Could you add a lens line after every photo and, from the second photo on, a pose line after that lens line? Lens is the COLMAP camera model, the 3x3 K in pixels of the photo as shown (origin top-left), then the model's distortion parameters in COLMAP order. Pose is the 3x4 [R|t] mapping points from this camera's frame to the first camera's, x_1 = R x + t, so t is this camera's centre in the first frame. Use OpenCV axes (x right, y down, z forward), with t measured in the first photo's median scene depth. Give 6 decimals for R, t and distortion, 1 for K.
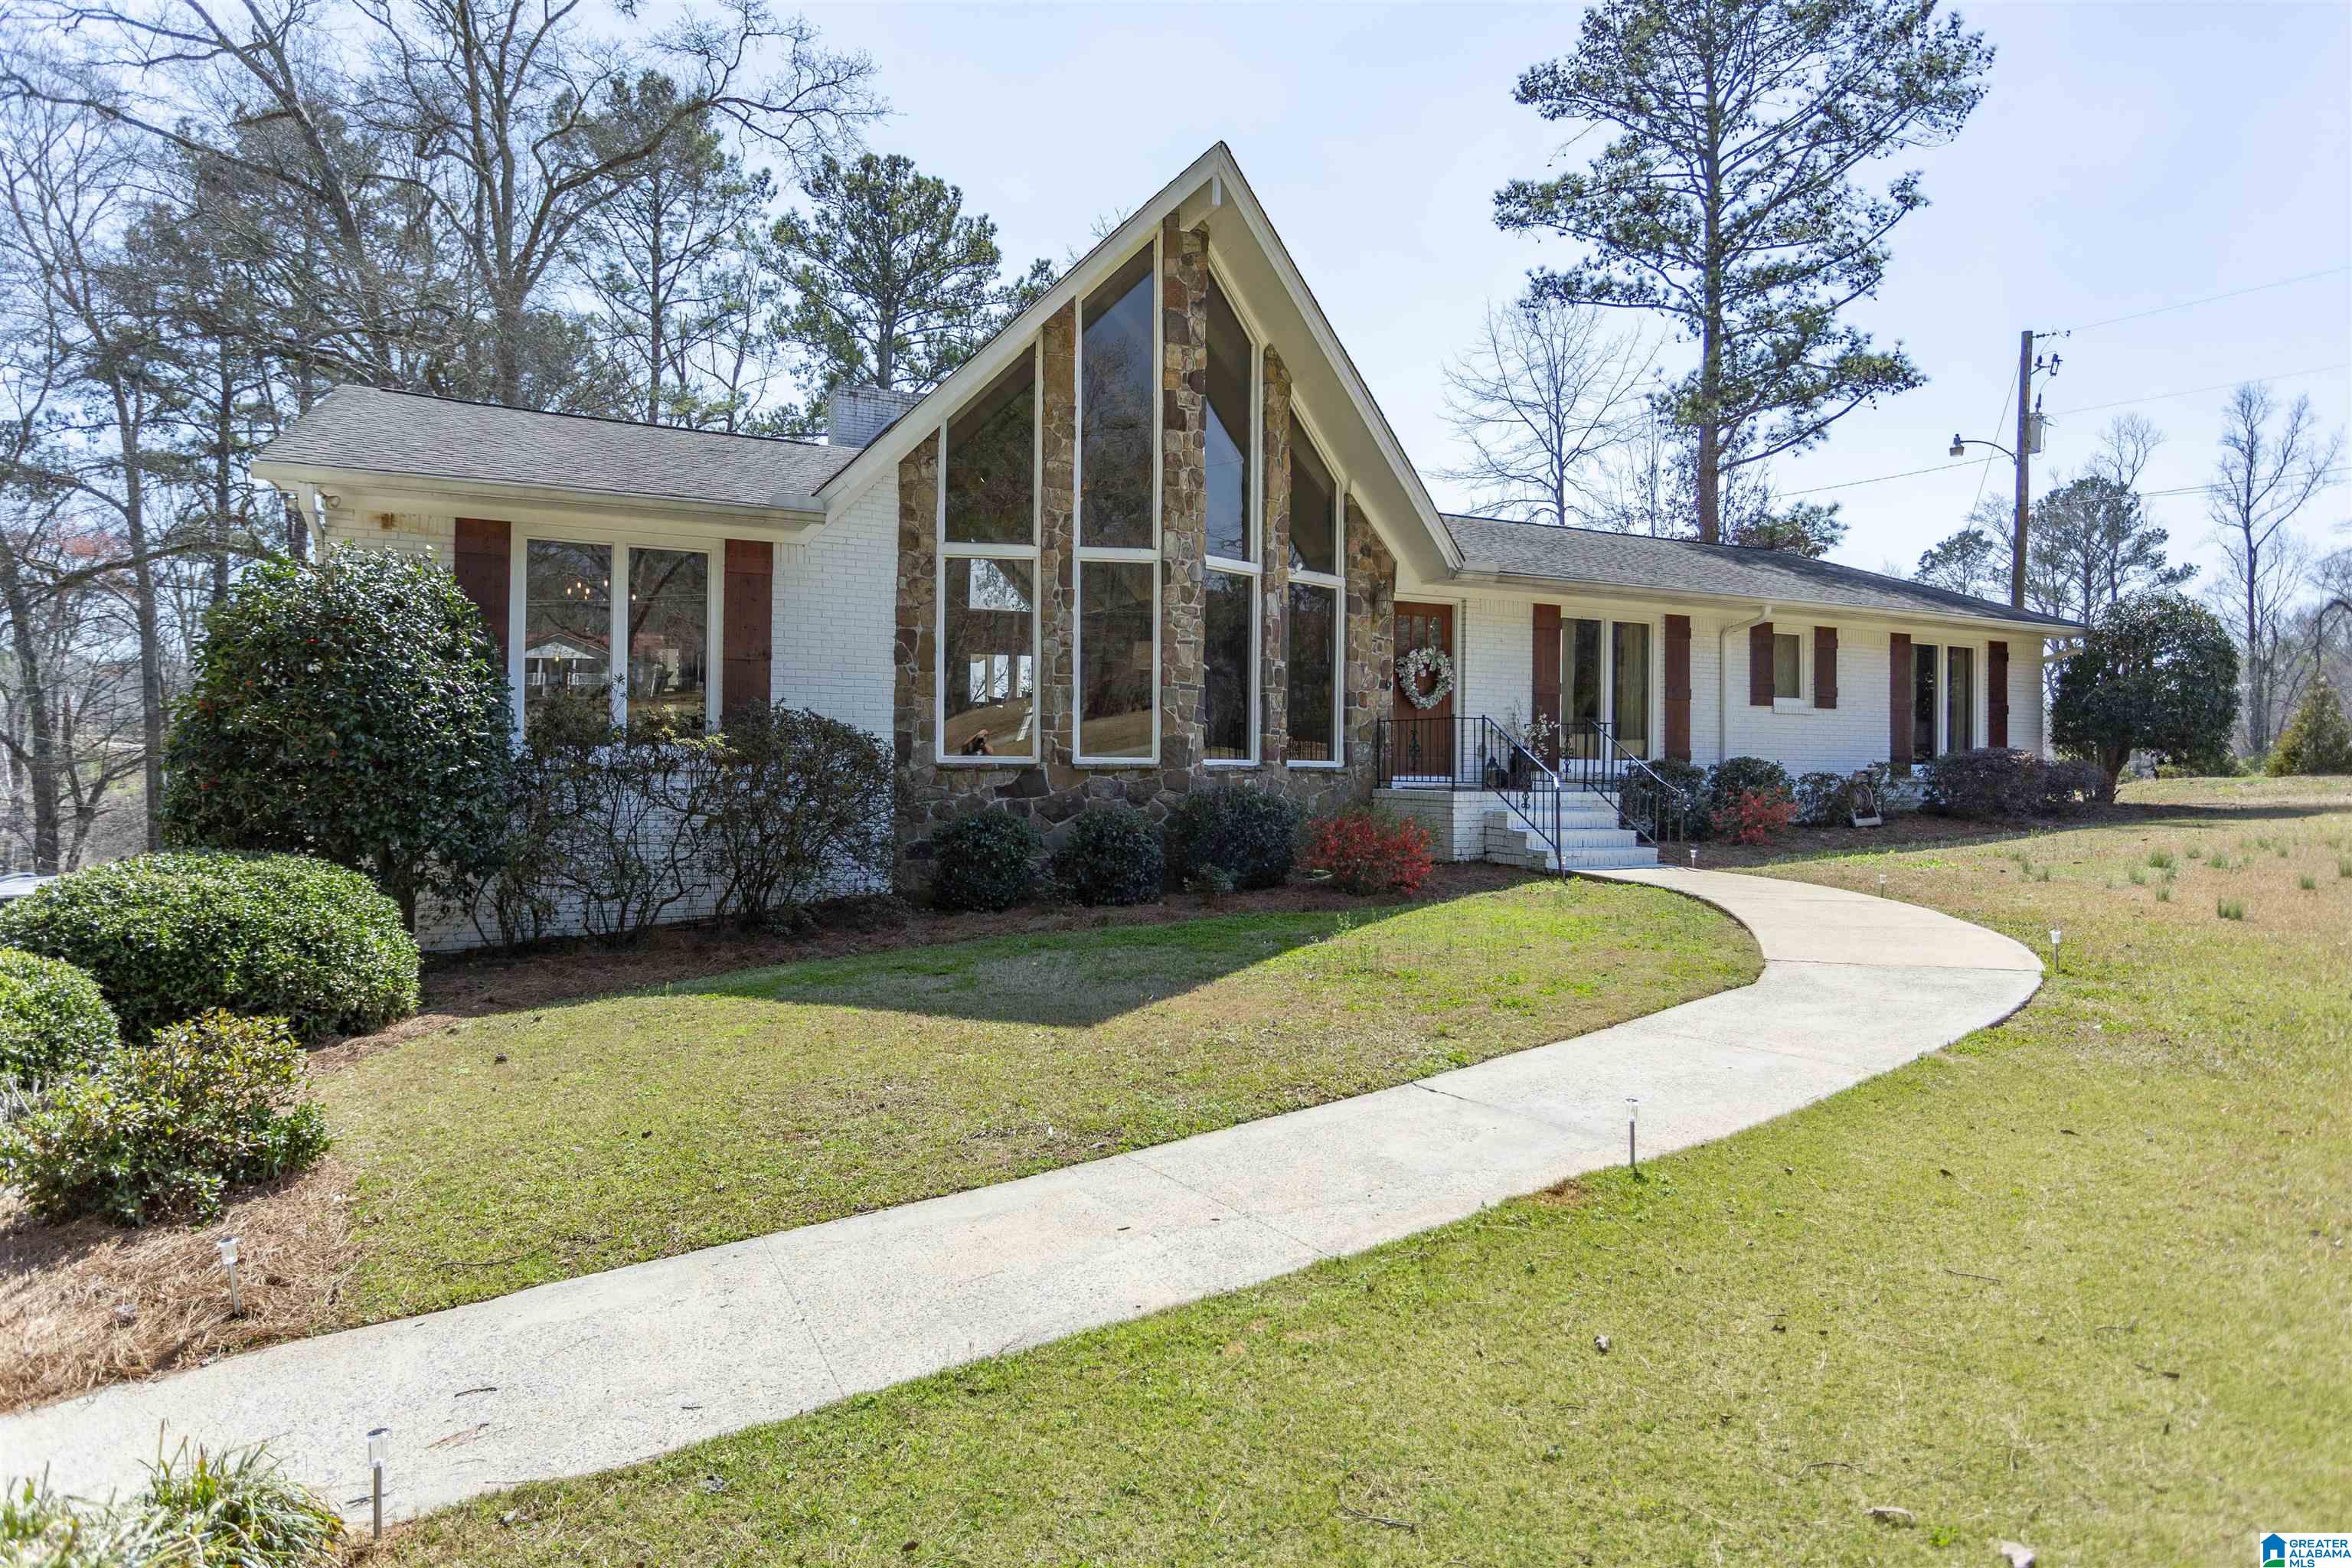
lens RADIAL K [[1363.1, 0, 1168.9], [0, 1363.1, 780.8], [0, 0, 1]] dist [-0.003379, -0.000424]
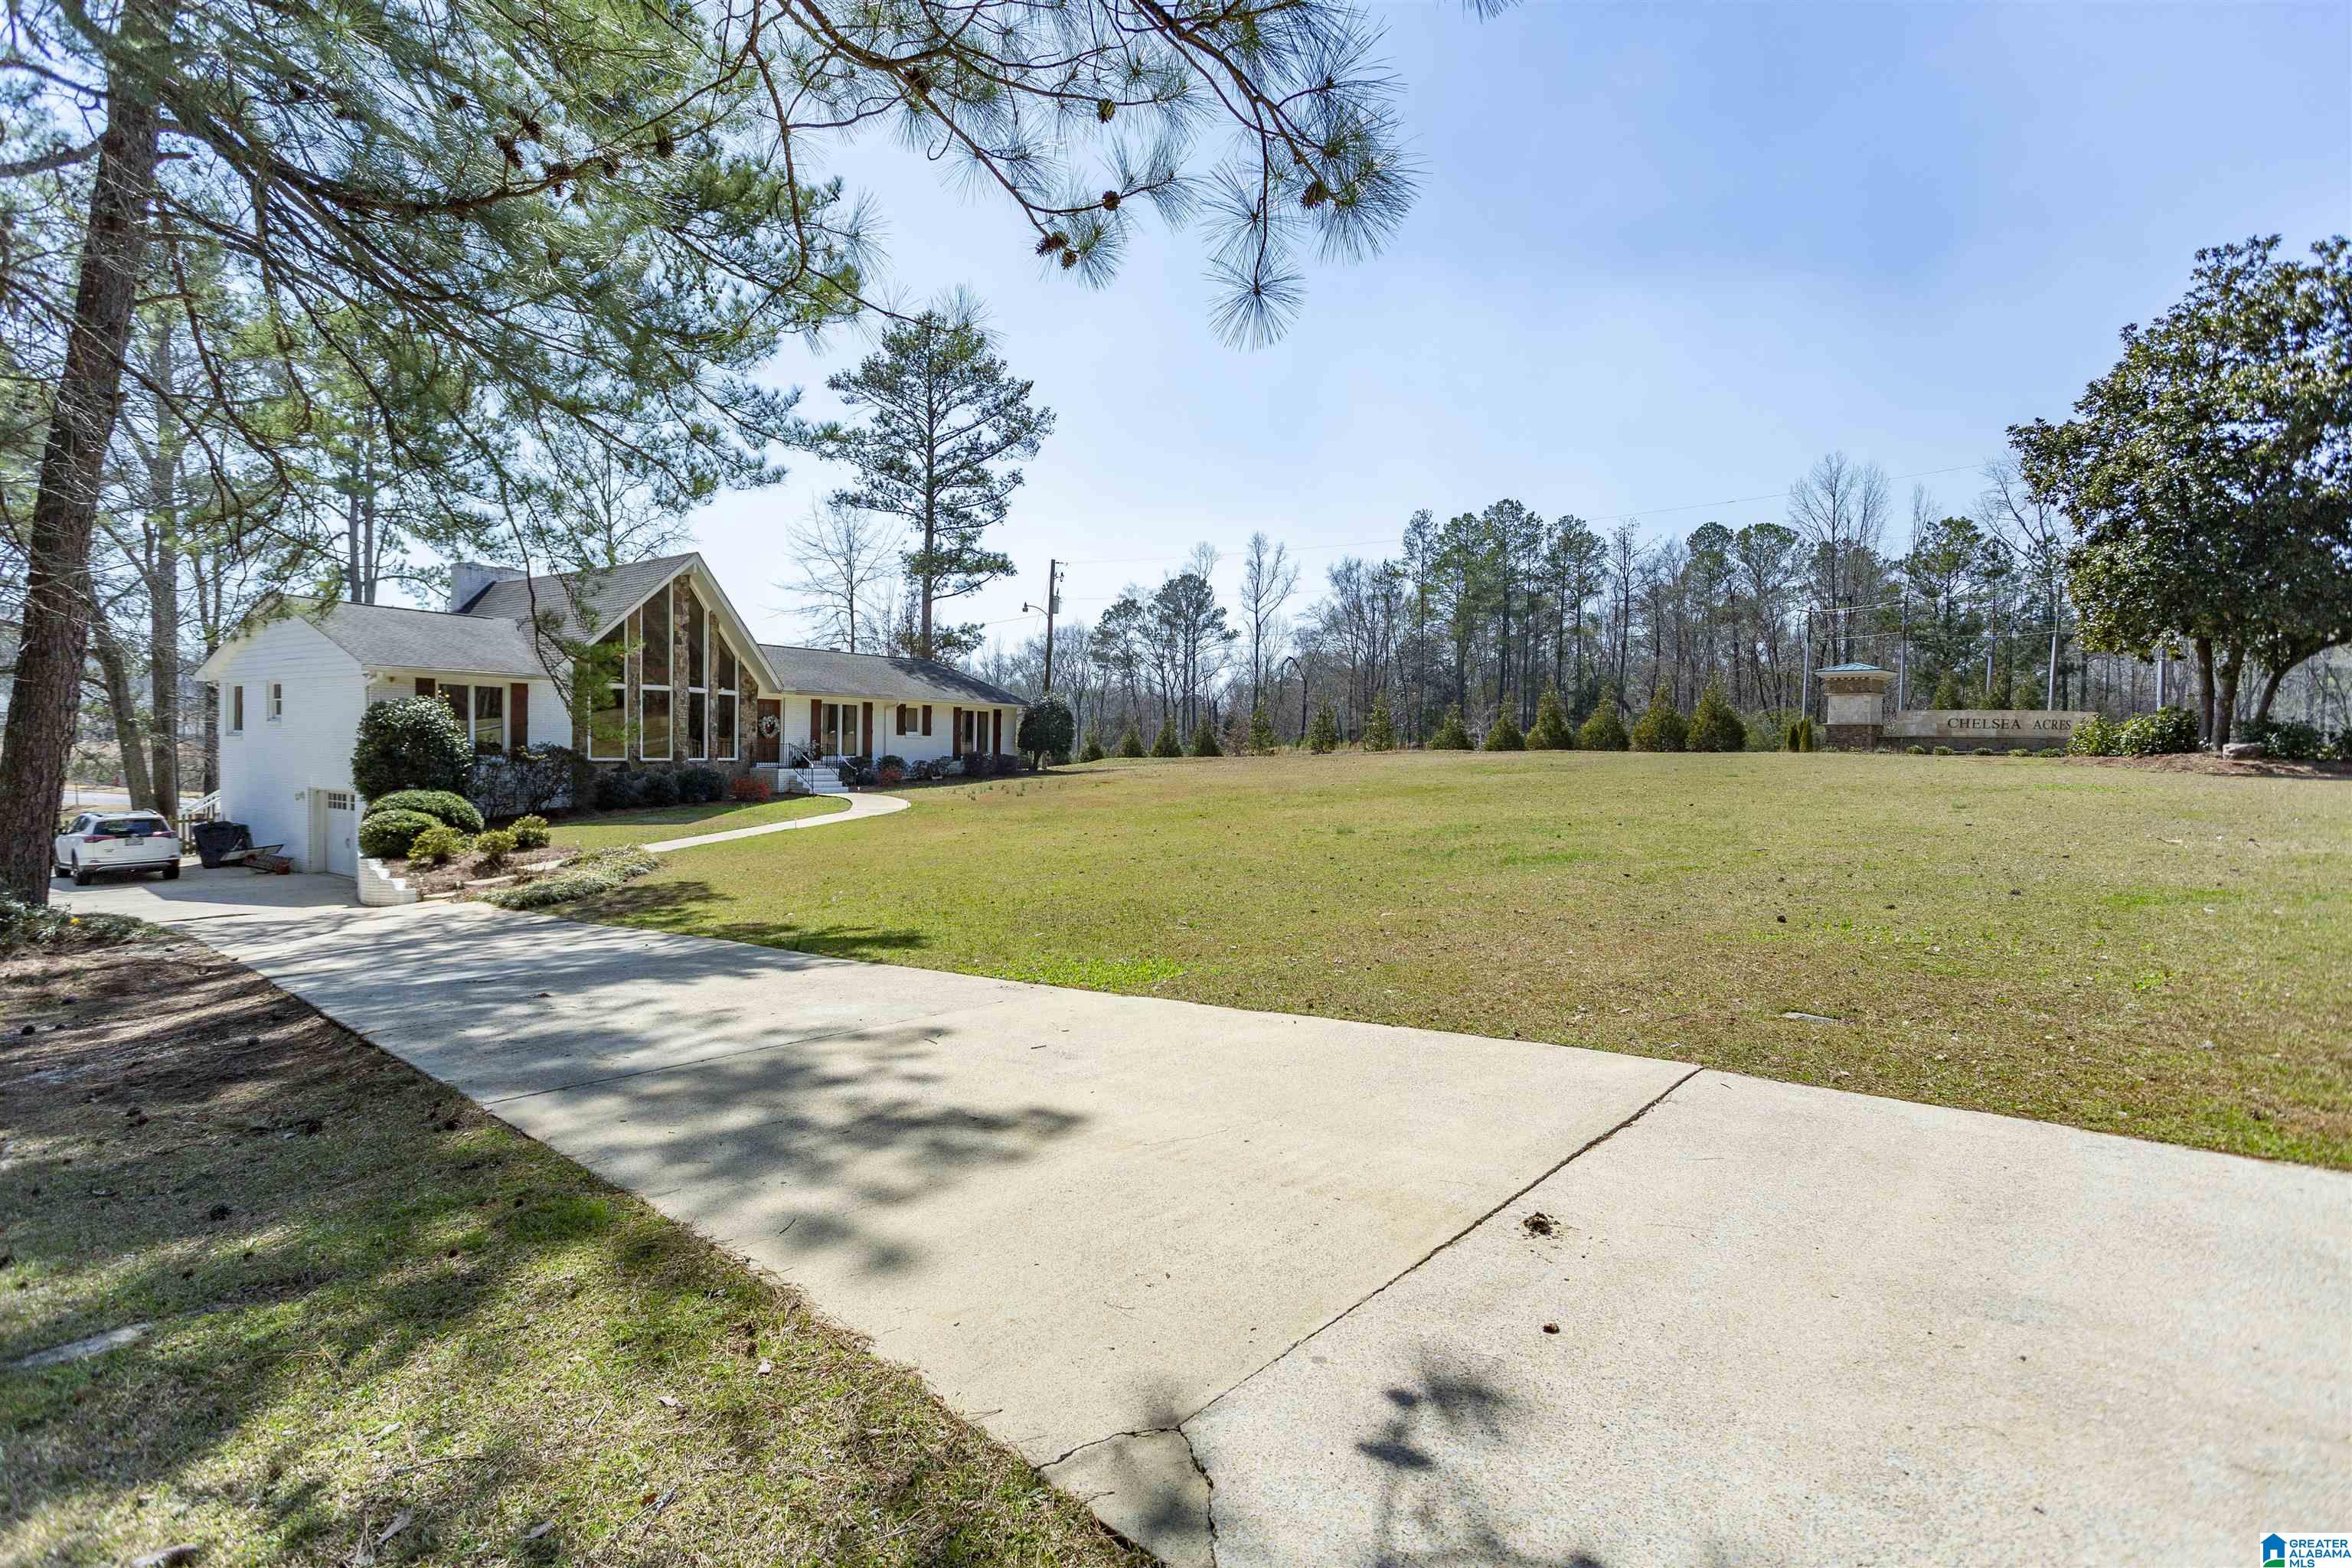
lens RADIAL K [[1142.7, 0, 1173.9], [0, 1142.7, 760.3], [0, 0, 1]] dist [0.006001, 0.001639]
pose [[0.871929, -0.000853, 0.489631, -0.209442], [-0.005266, 0.999924, 0.011120, -0.034736], [-0.489603, -0.012274, 0.871859, -1.286760]]
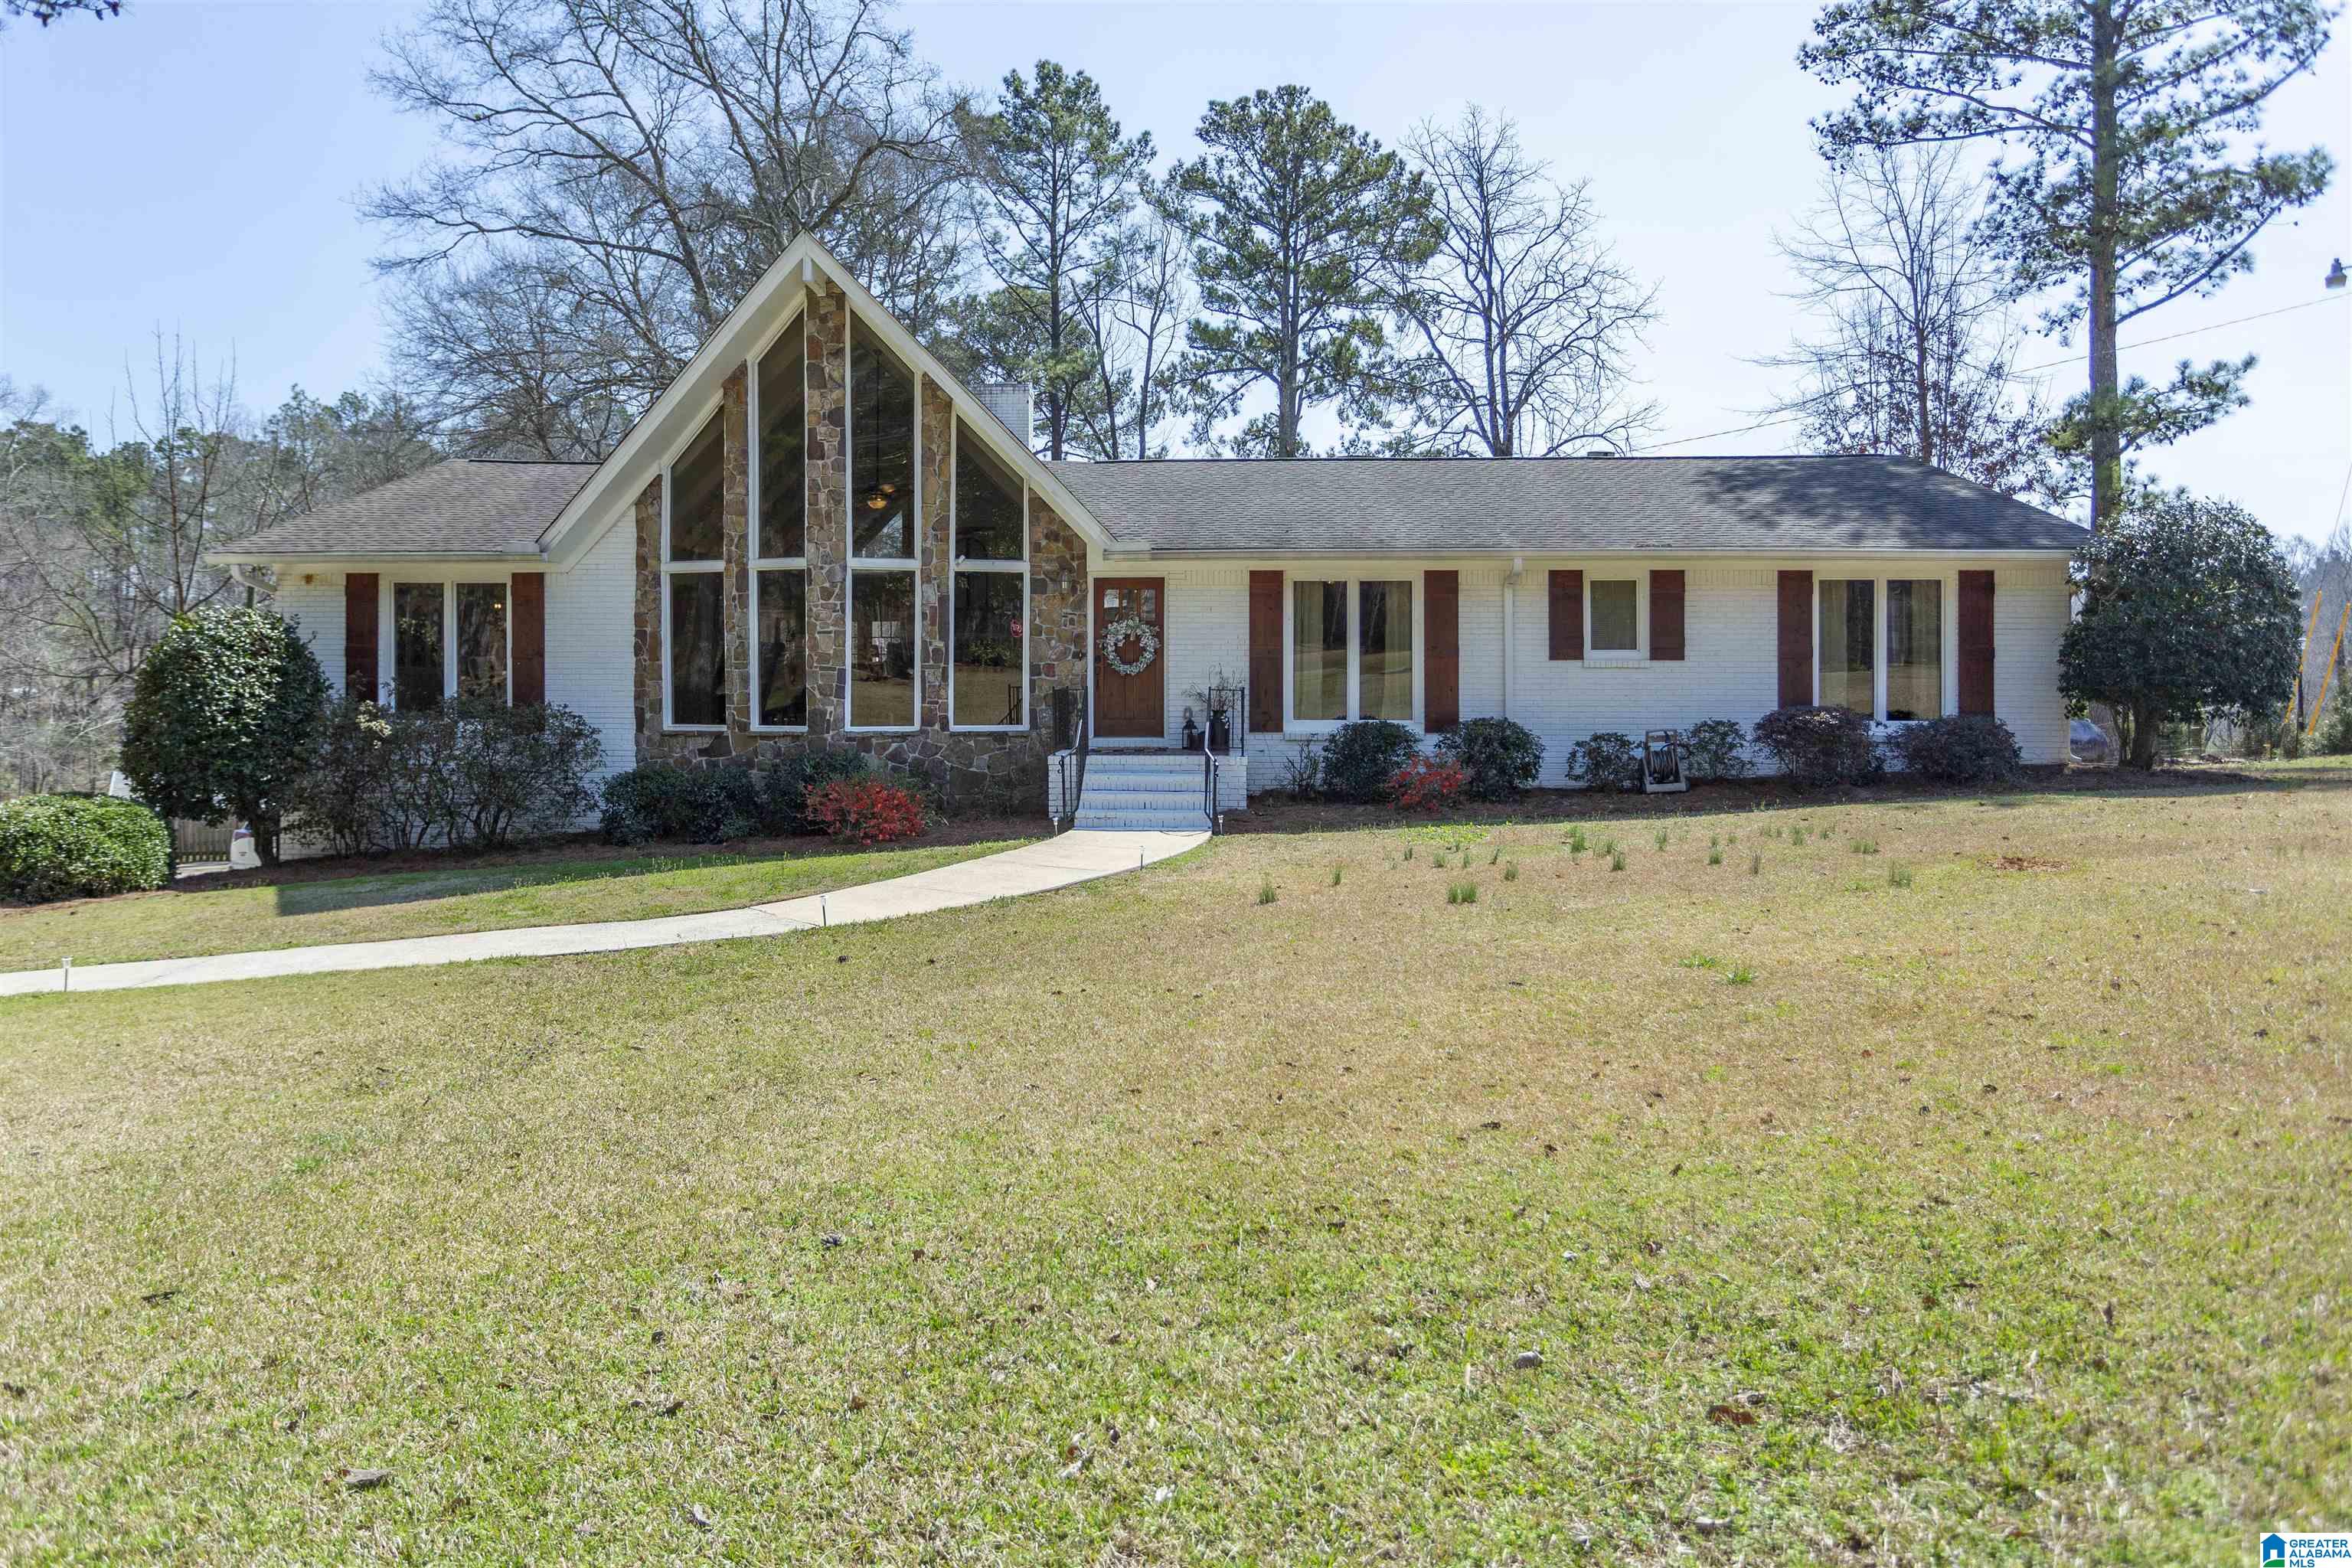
lens RADIAL K [[1495.9, 0, 1199.4], [0, 1495.9, 716.5], [0, 0, 1]] dist [-0.004250, -0.000179]
pose [[0.882115, 0.004021, -0.471017, 0.725596], [0.004053, 0.999862, 0.016127, -0.035595], [0.471017, -0.016135, 0.881977, -0.022842]]
